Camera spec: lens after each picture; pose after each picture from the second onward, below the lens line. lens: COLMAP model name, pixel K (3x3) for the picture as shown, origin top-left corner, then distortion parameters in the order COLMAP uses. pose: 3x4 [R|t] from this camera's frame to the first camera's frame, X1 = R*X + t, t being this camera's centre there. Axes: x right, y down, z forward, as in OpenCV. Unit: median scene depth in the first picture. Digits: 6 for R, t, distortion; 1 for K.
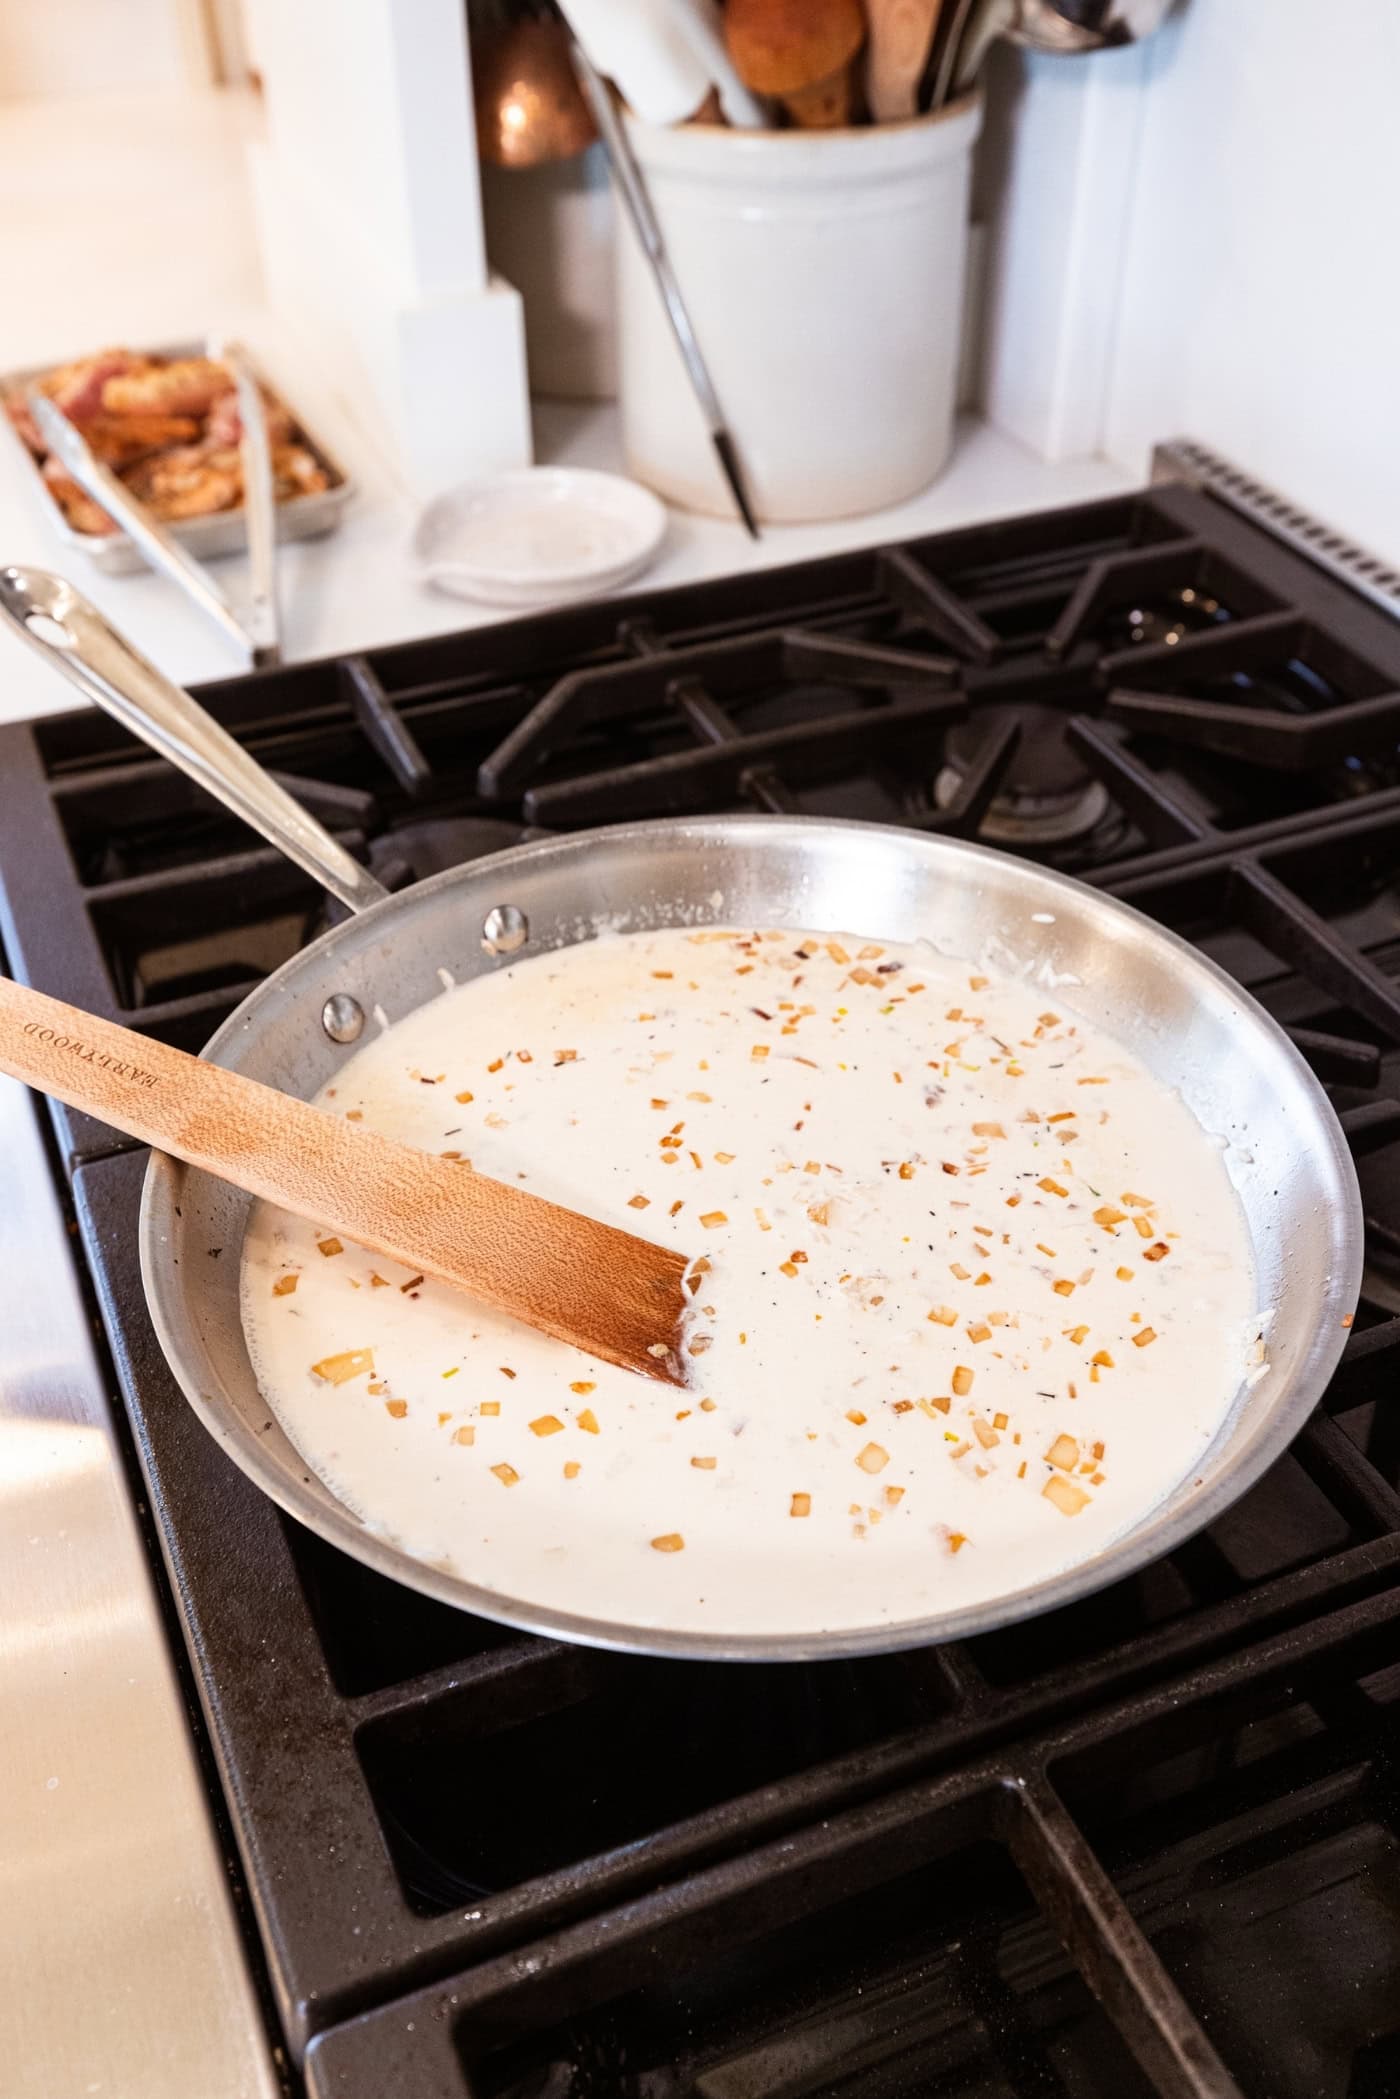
lens RADIAL K [[2021.6, 0, 700.0], [0, 2021.6, 1049.5], [0, 0, 1]] dist [0.004656, 0.001442]
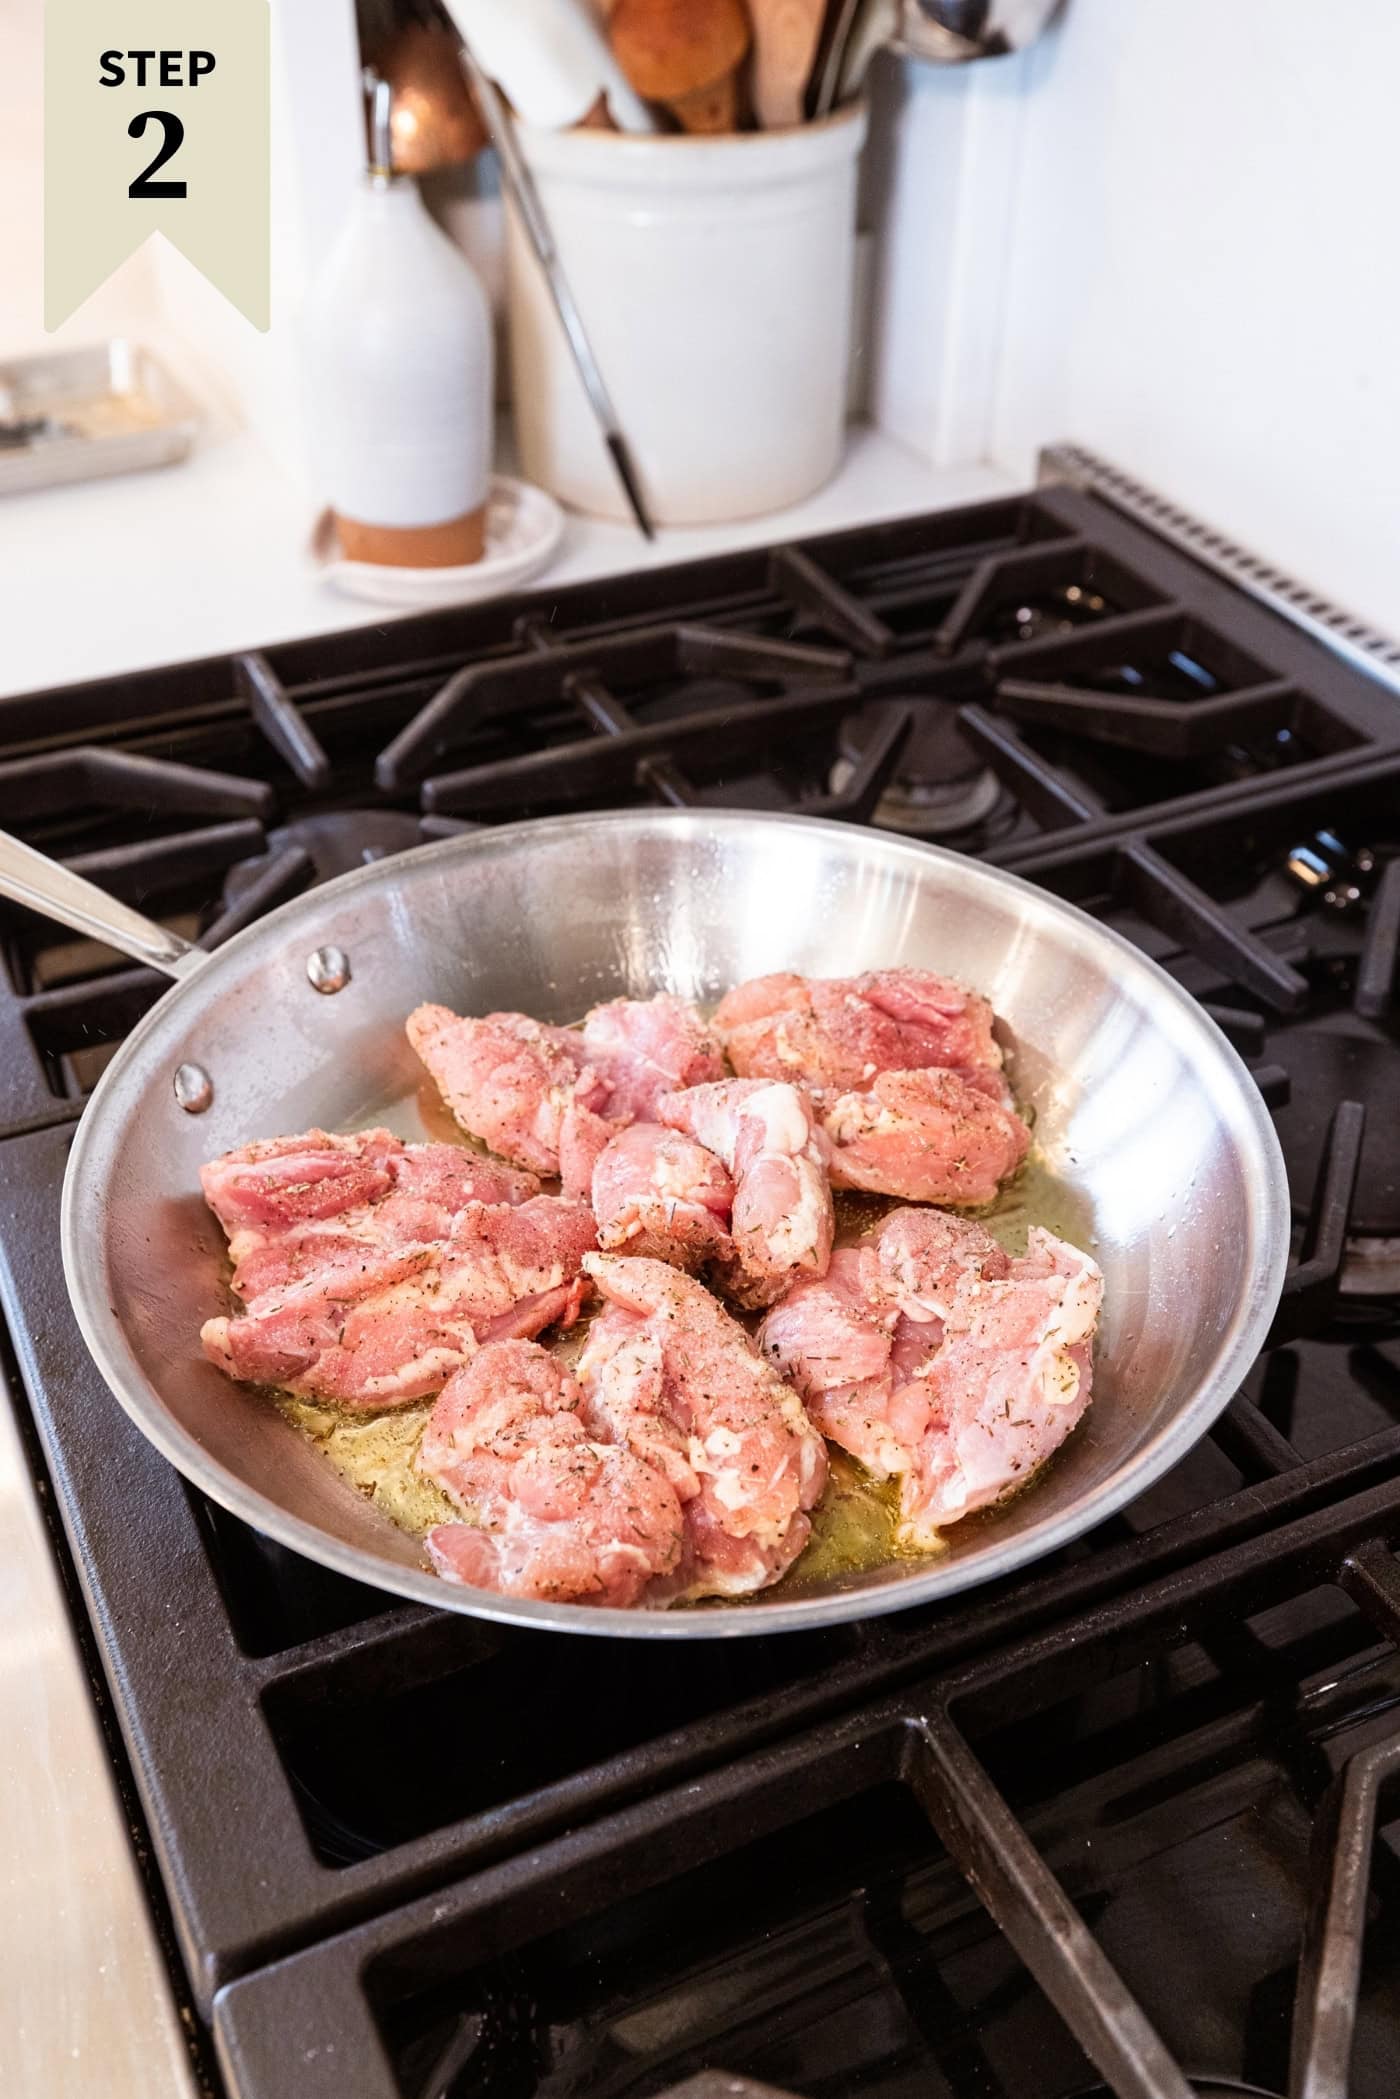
lens RADIAL K [[2021.6, 0, 700.0], [0, 2021.6, 1049.5], [0, 0, 1]] dist [0.004656, 0.001442]
pose [[0.998825, -0.013343, 0.046582, 0.002196], [0.014084, 0.999779, -0.015626, 0.021592], [-0.046363, 0.016264, 0.998792, -0.007707]]
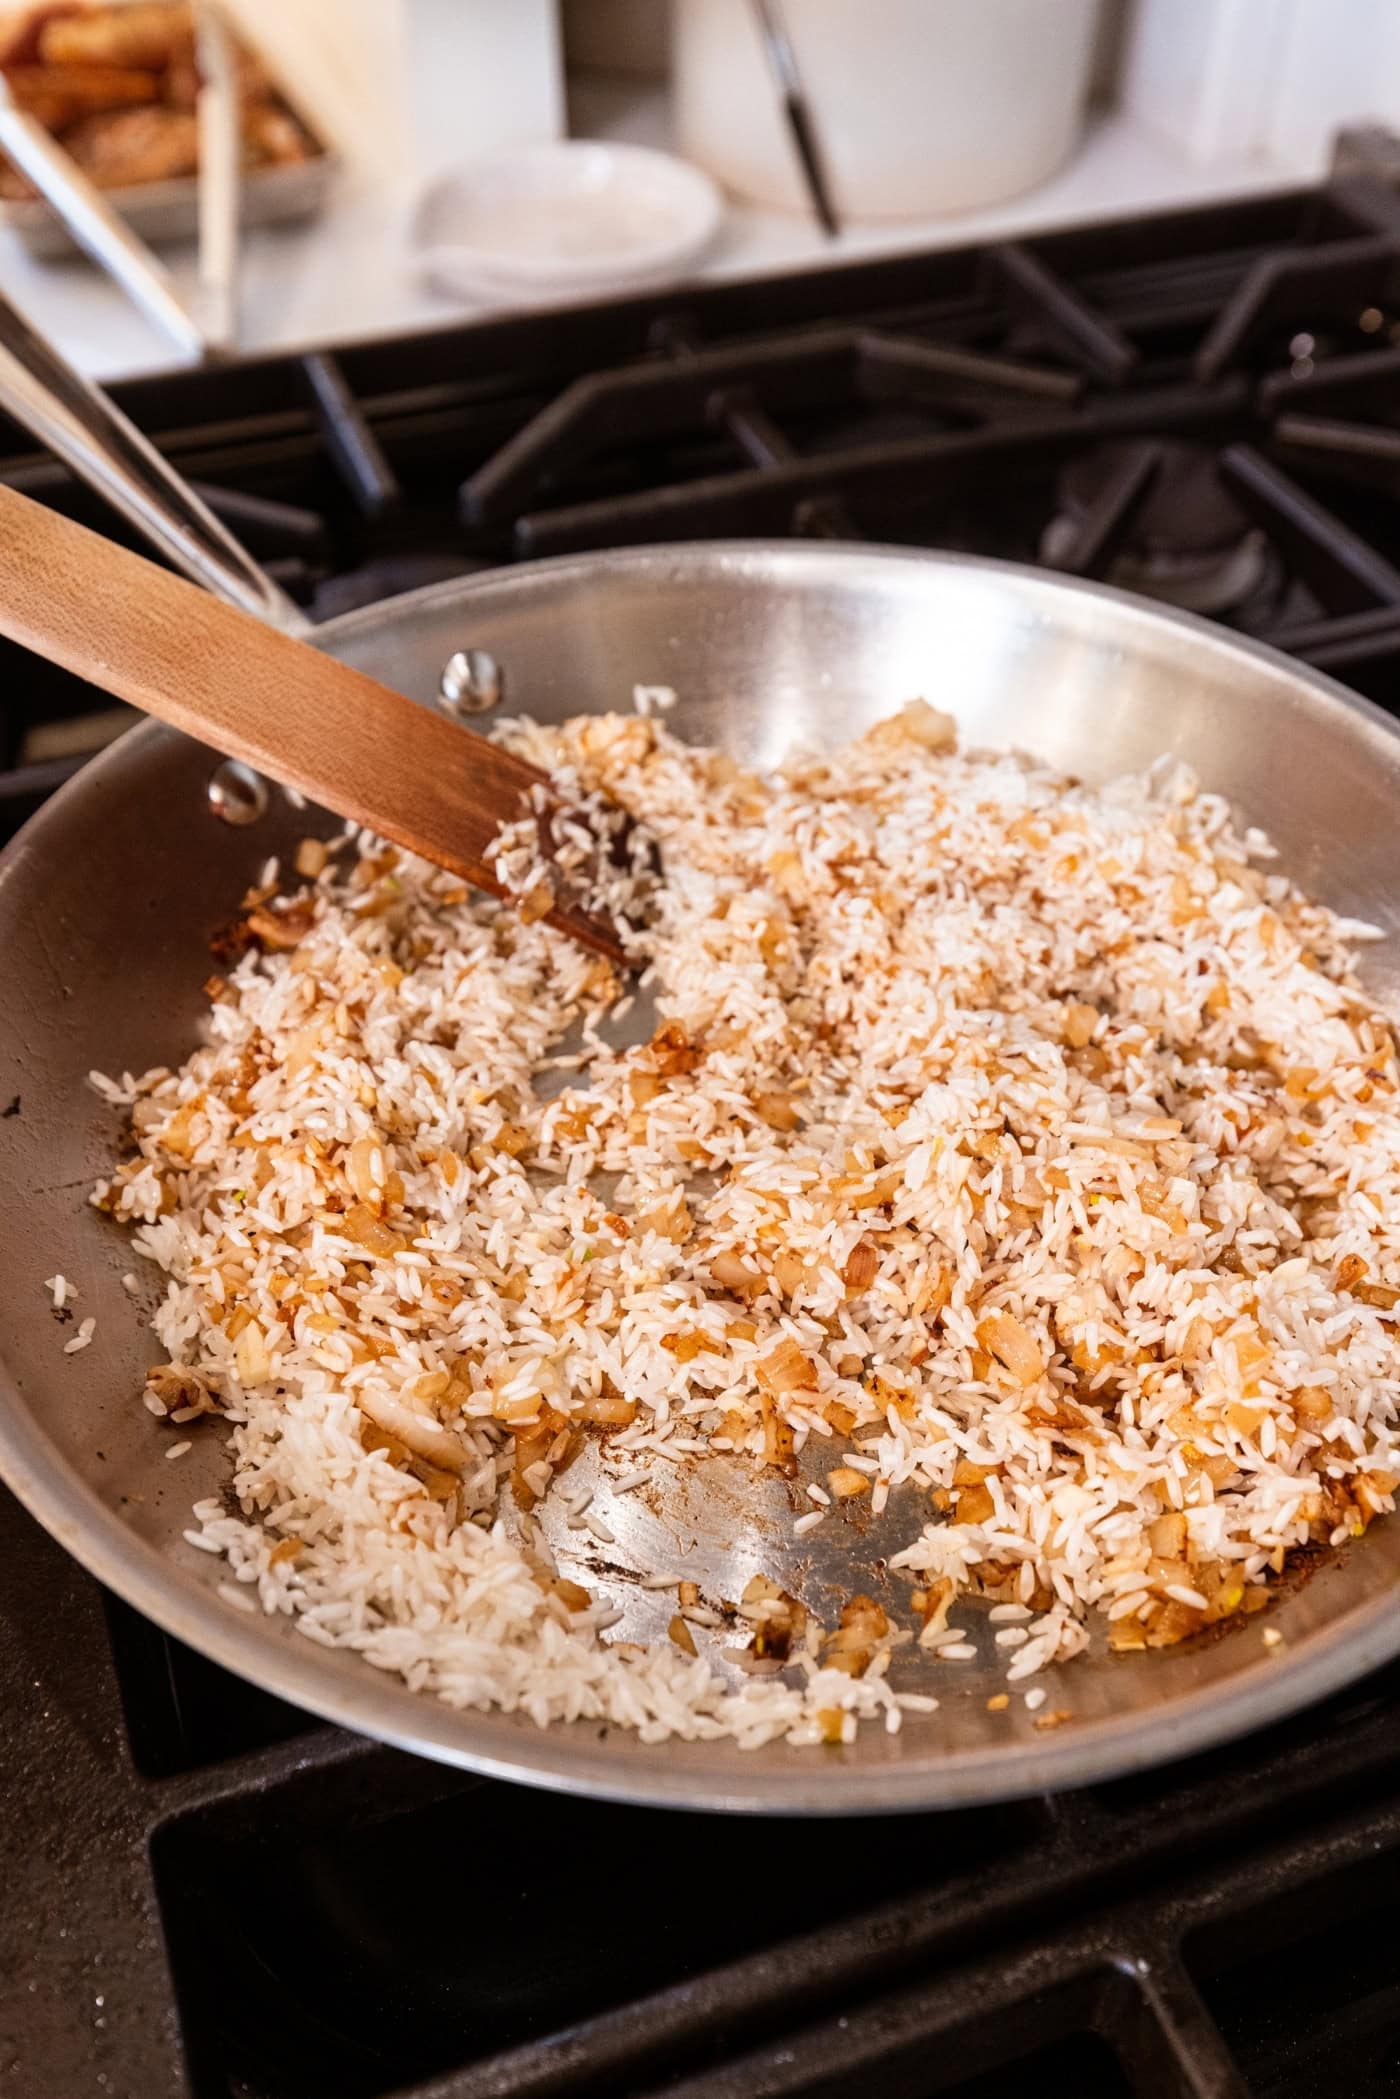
lens RADIAL K [[2021.6, 0, 700.0], [0, 2021.6, 1049.5], [0, 0, 1]] dist [0.004656, 0.001442]
pose [[0.998903, 0.035224, -0.030865, 0.013257], [-0.032590, 0.996097, 0.082027, 0.008101], [0.033634, -0.080931, 0.996152, 0.195967]]
